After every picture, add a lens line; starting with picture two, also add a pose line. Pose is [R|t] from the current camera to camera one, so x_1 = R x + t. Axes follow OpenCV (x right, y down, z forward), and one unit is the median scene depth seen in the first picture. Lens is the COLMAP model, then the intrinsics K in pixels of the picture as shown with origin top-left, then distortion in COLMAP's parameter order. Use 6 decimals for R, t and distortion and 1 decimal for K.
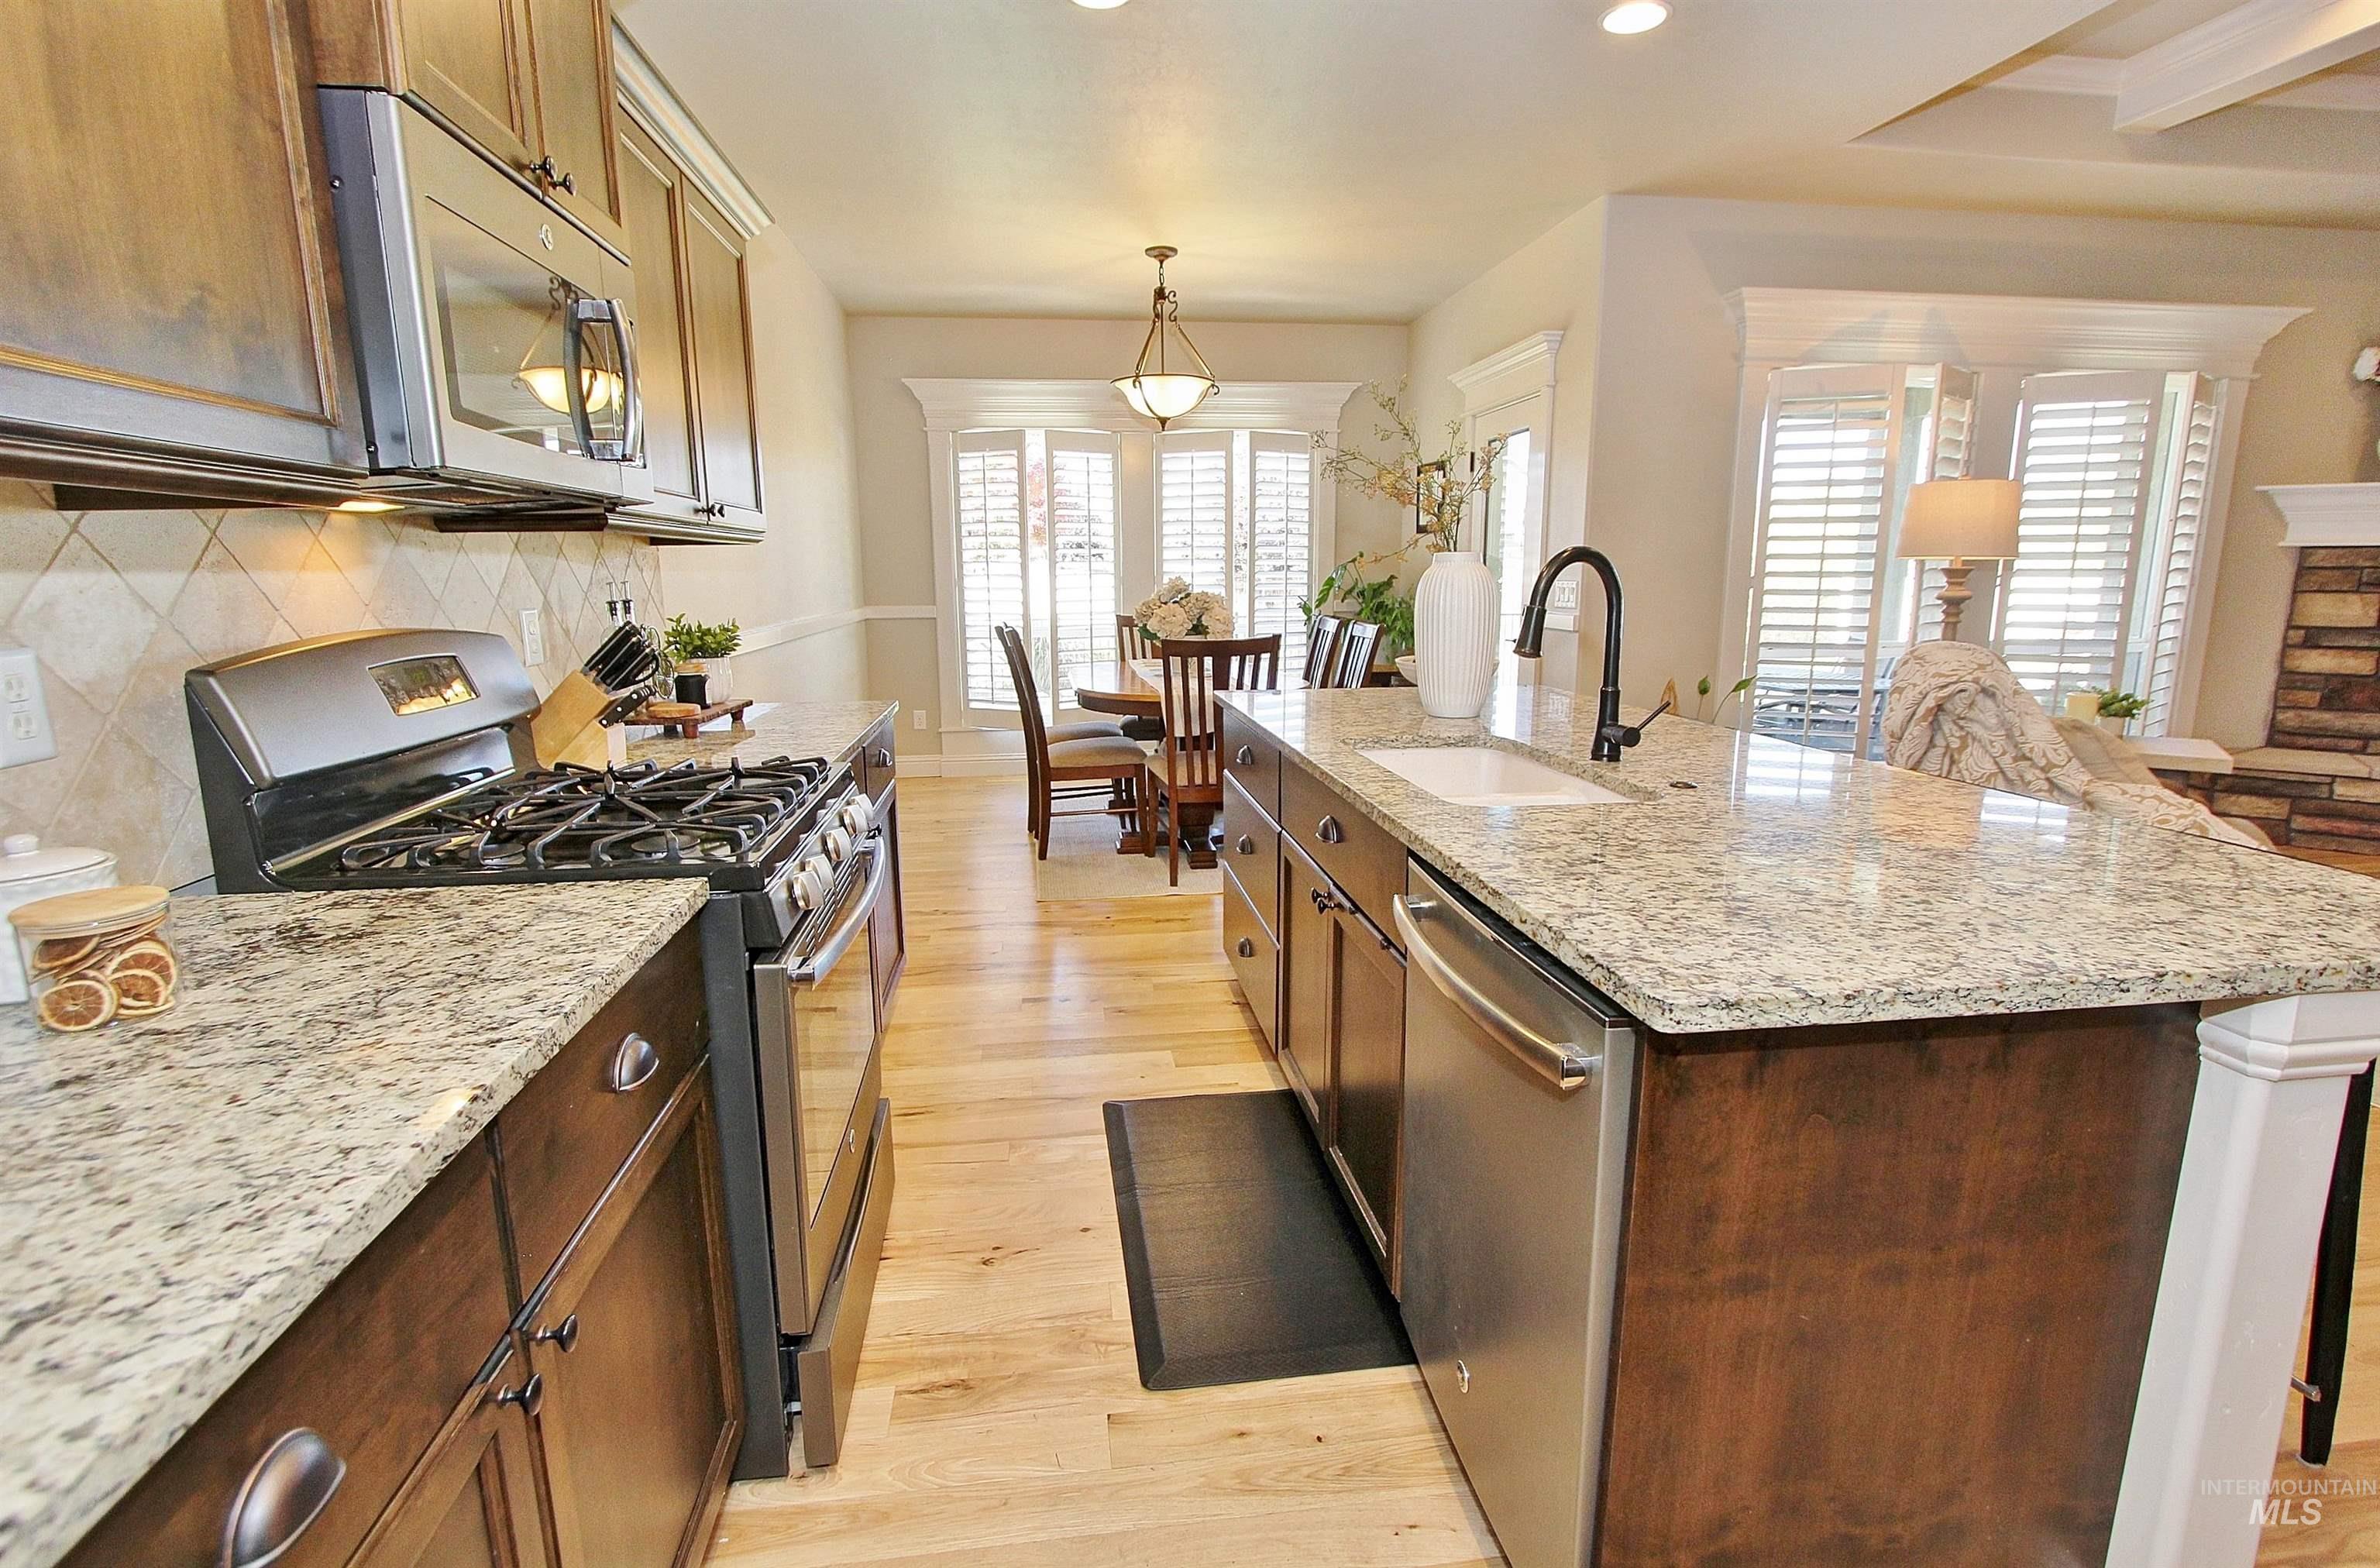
lens RADIAL K [[1097.6, 0, 1179.5], [0, 1097.6, 777.5], [0, 0, 1]] dist [-0.014289, 0.001109]
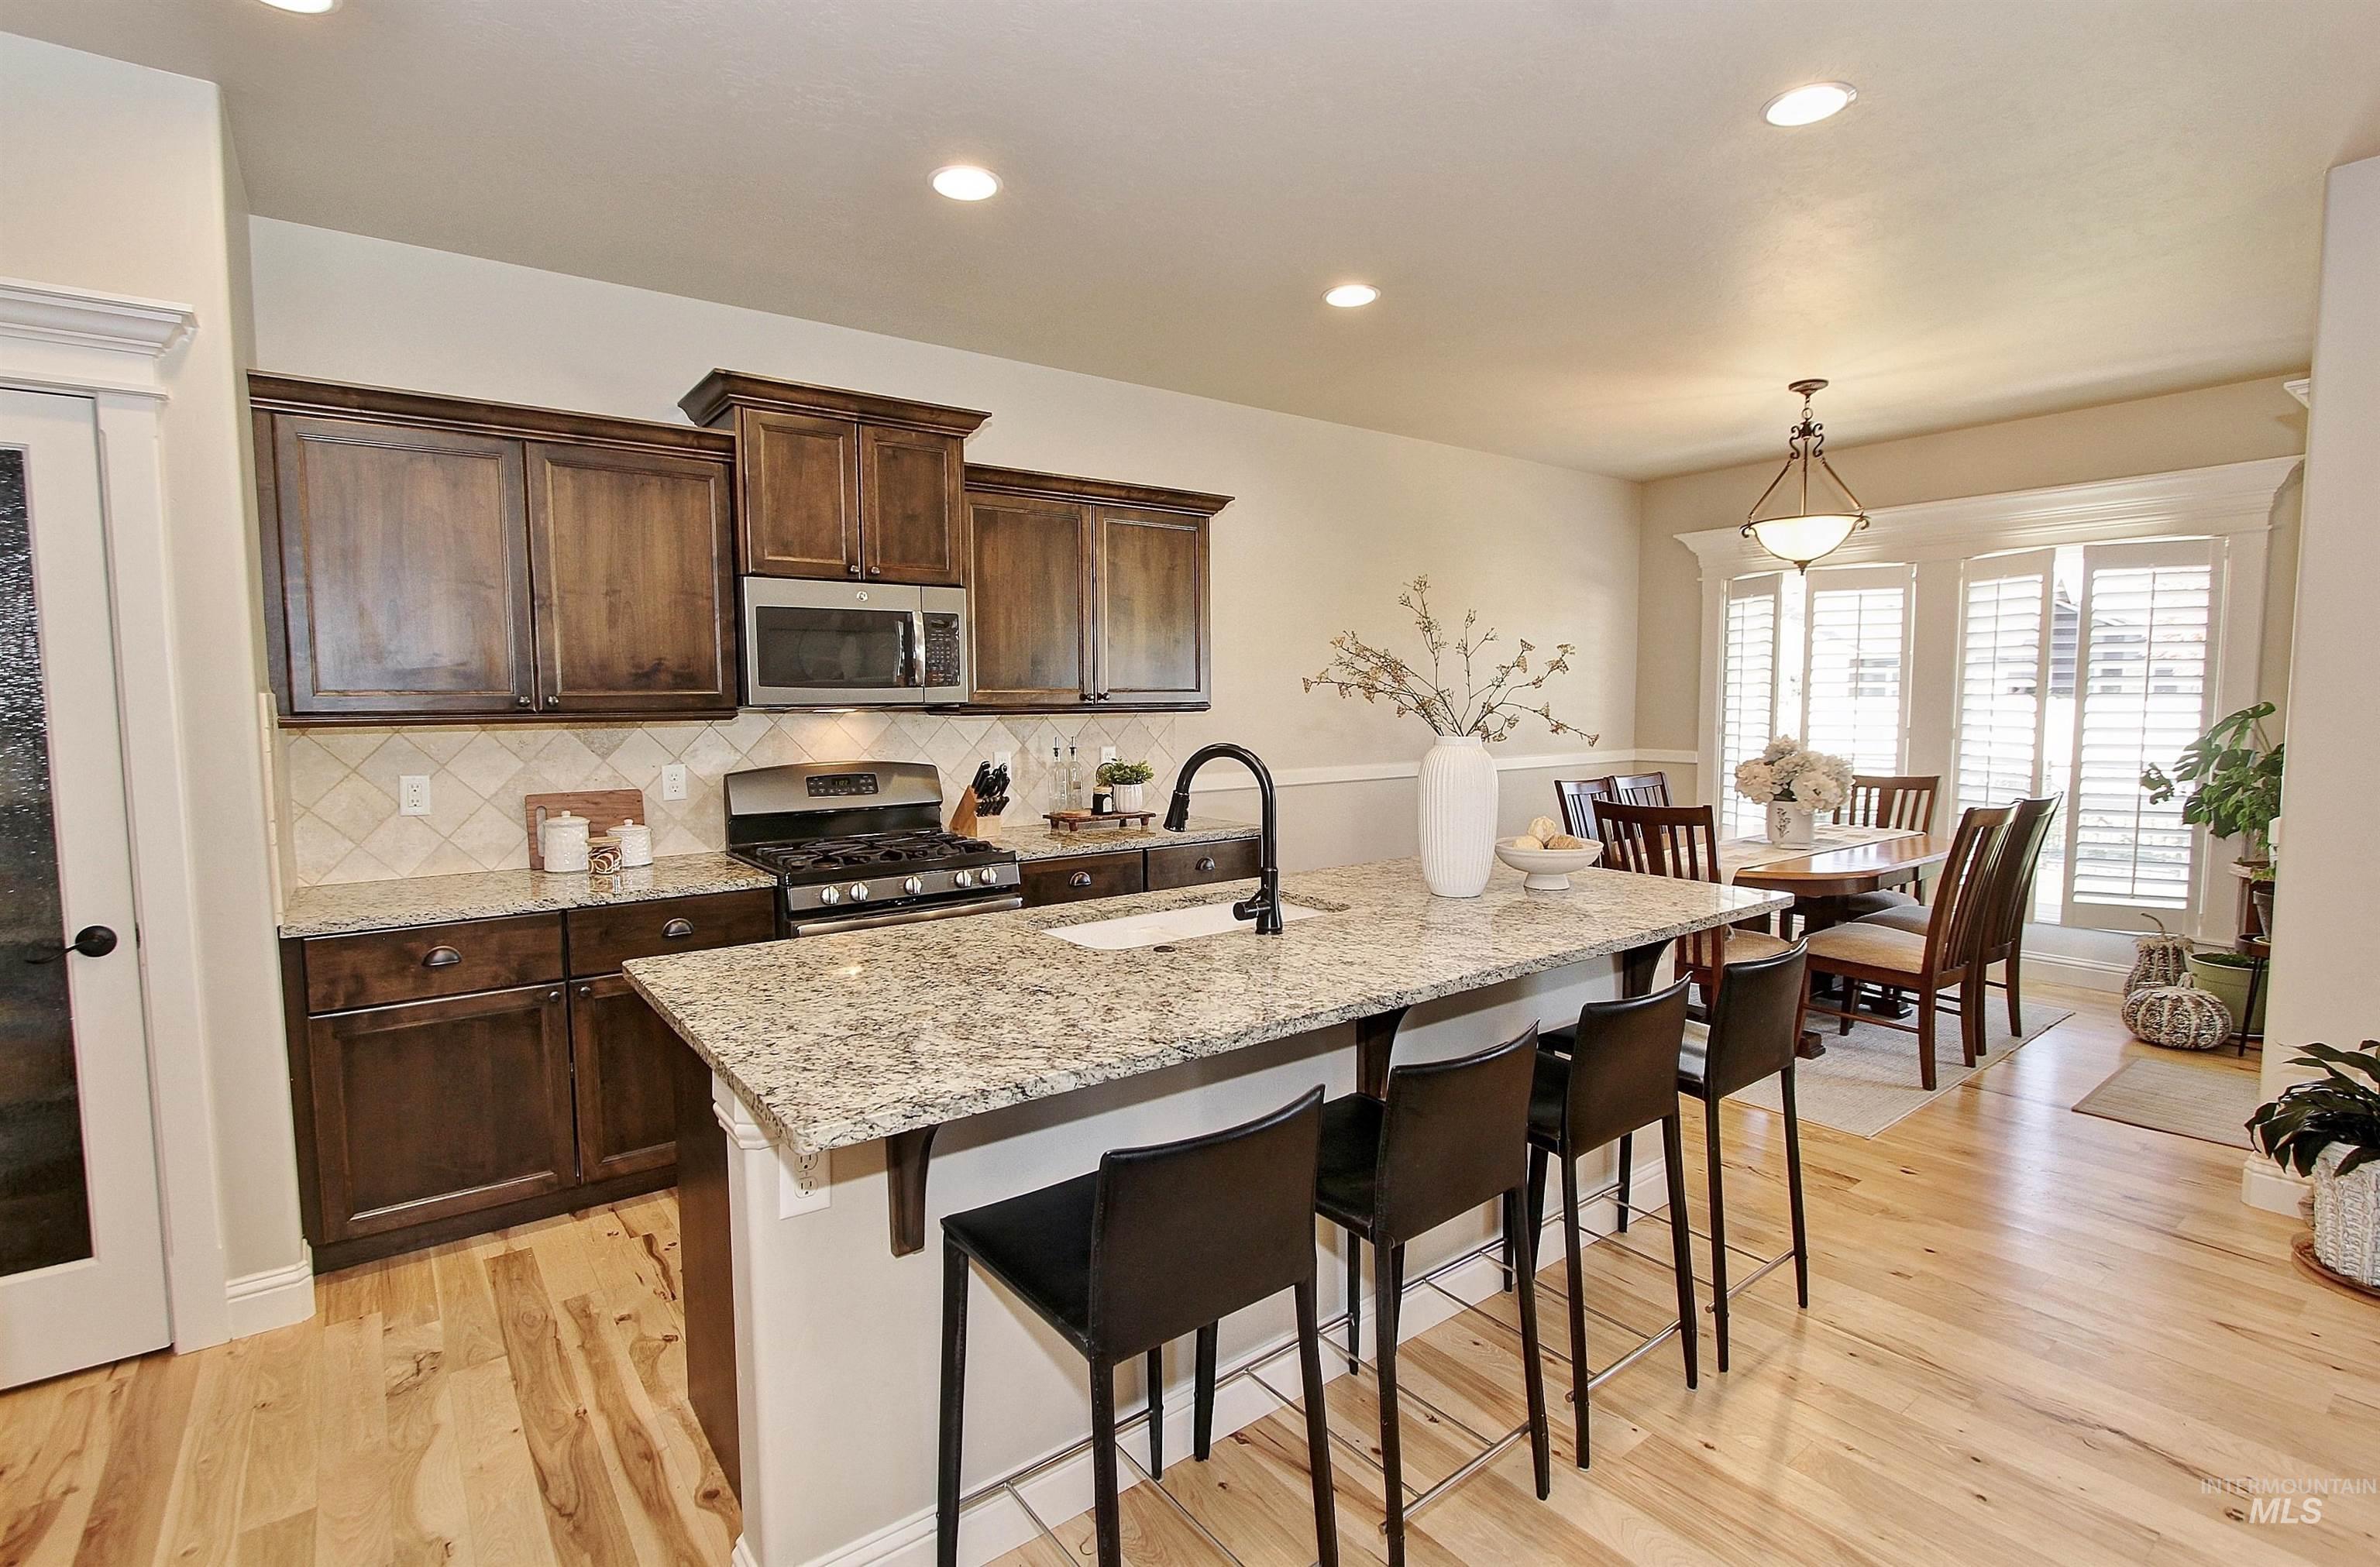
lens RADIAL K [[1097.5, 0, 1192.1], [0, 1097.5, 784.6], [0, 0, 1]] dist [-0.014289, 0.001109]
pose [[0.504001, 0.073423, -0.860577, 2.169153], [-0.159076, 0.987226, -0.008936, -0.239032], [0.848927, 0.141401, 0.509243, 0.578050]]
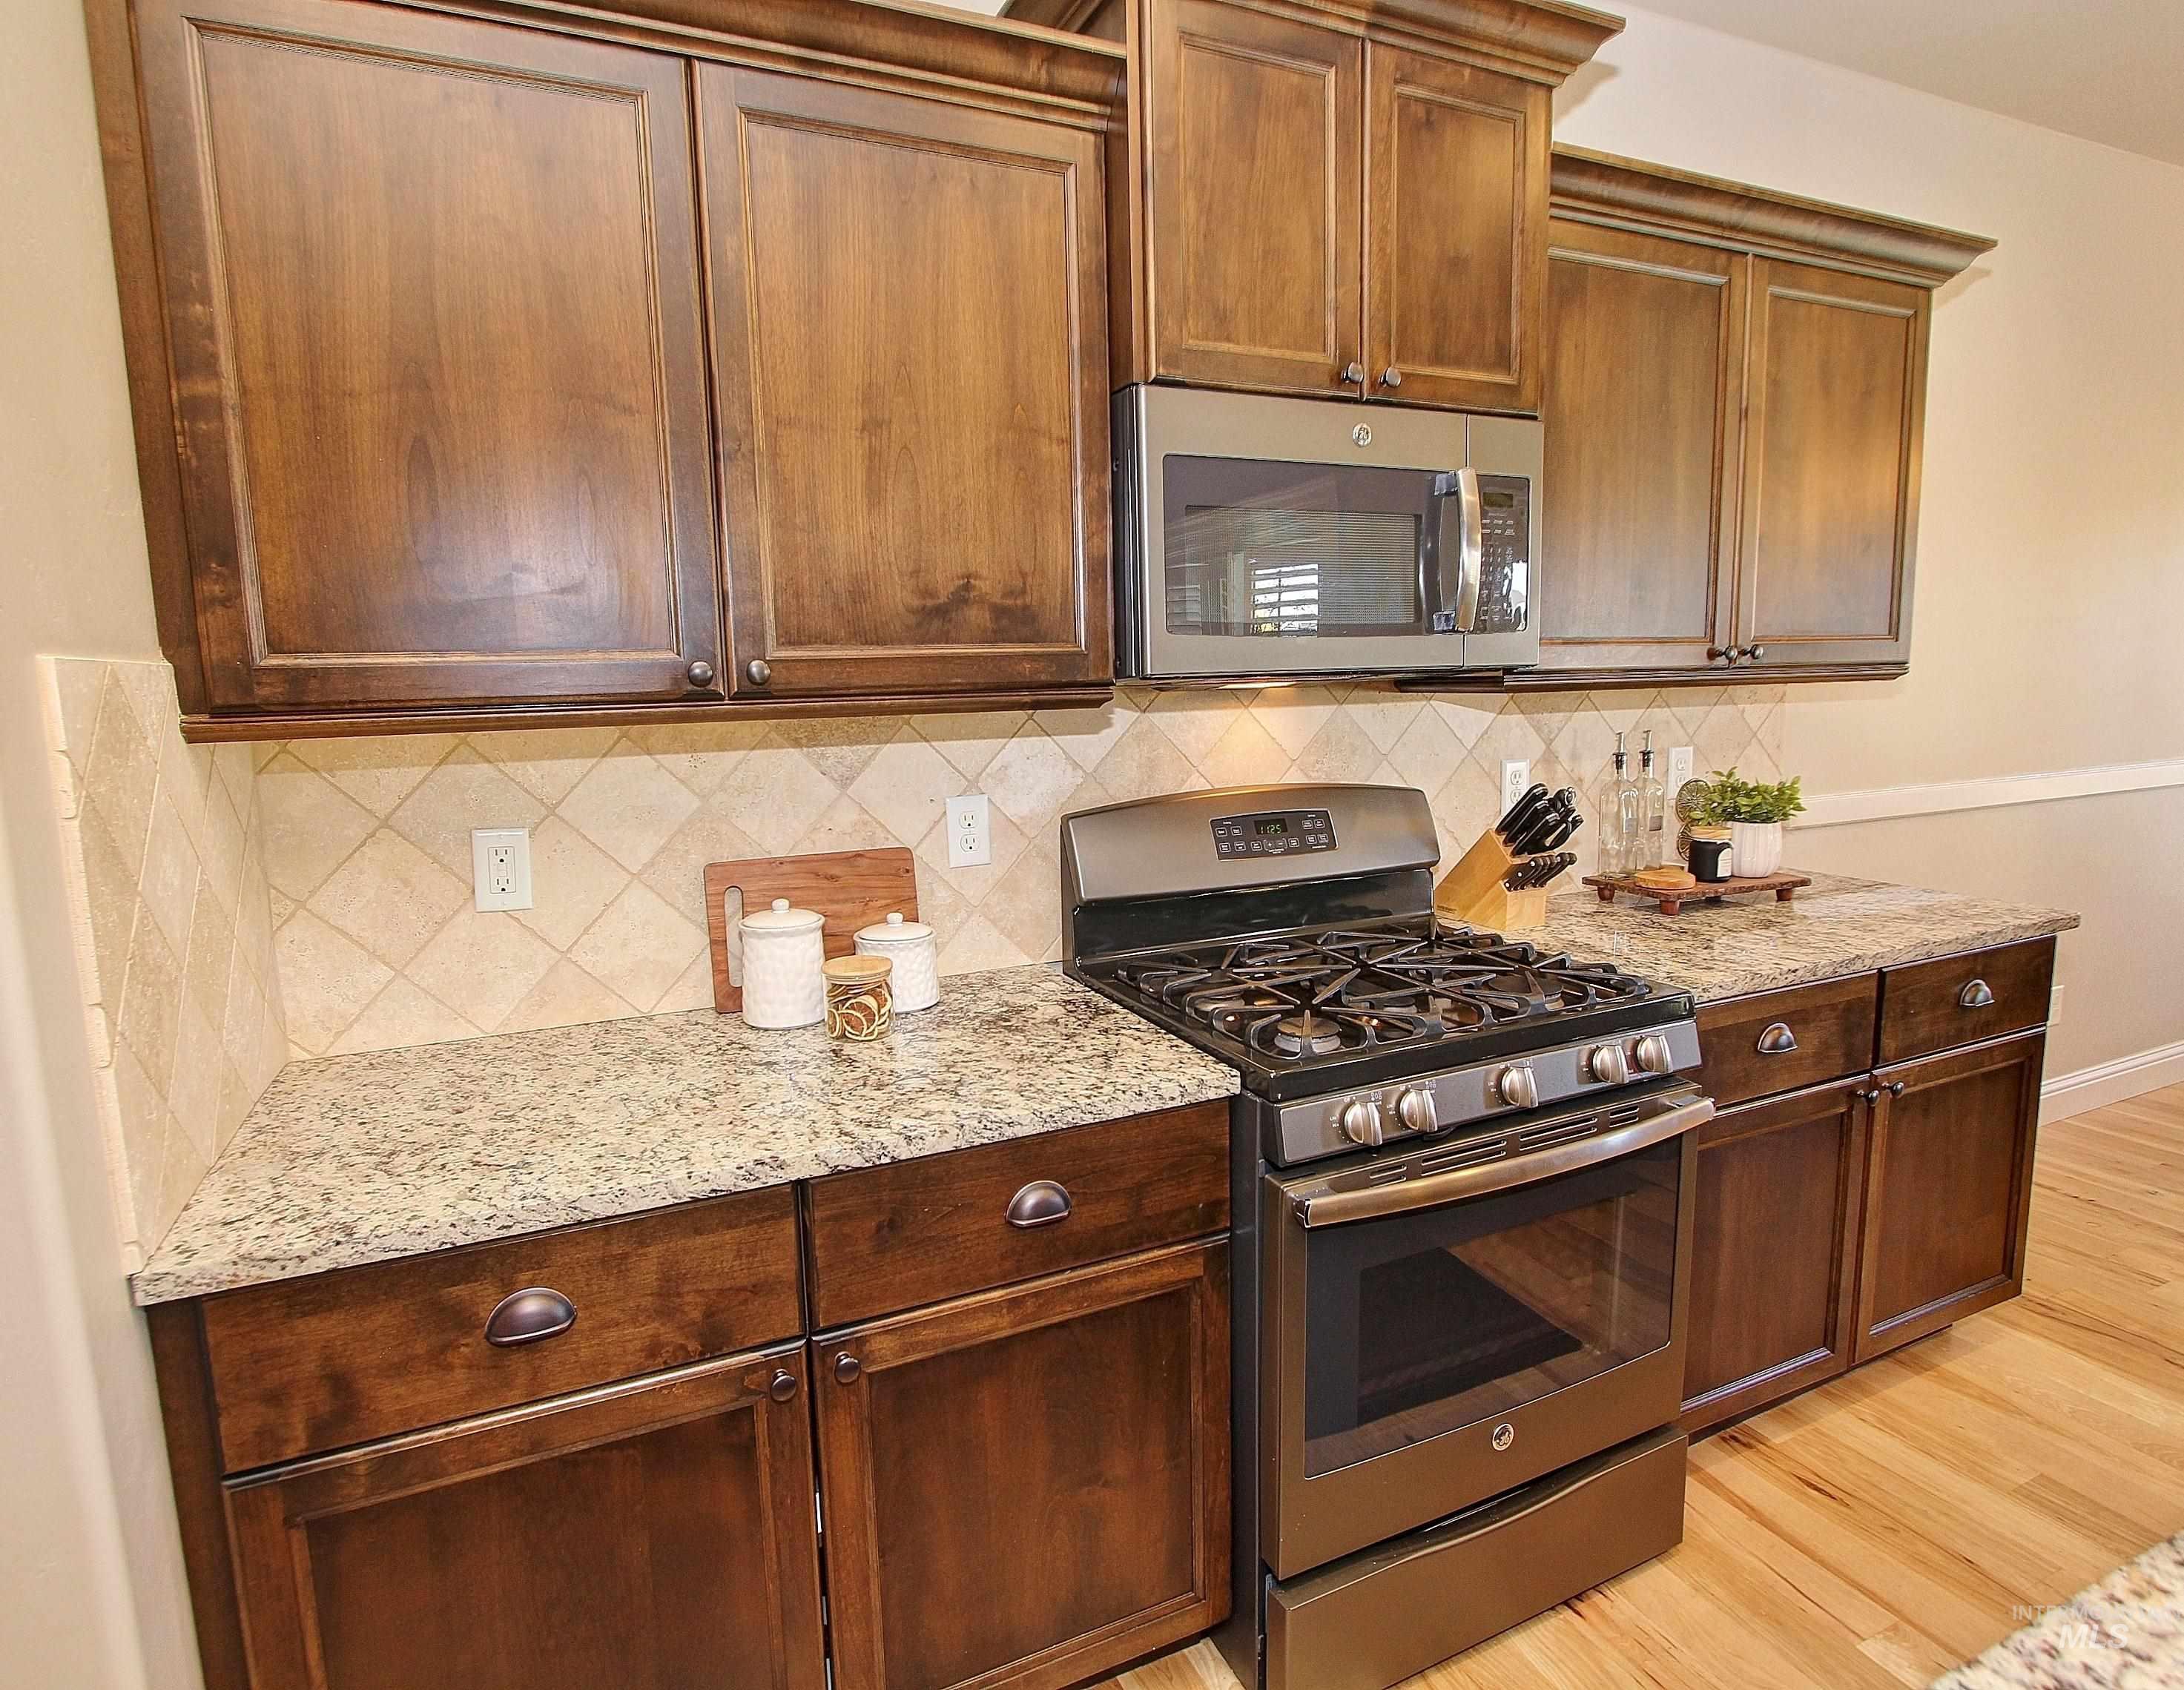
lens RADIAL K [[1175.2, 0, 1090.6], [0, 1175.2, 833.0], [0, 0, 1]] dist [-0.019186, 0.004726]
pose [[0.302911, 0.126952, -0.944525, 0.559626], [-0.157296, 0.984155, 0.081834, -0.206946], [0.939948, 0.123781, 0.318080, 0.540286]]
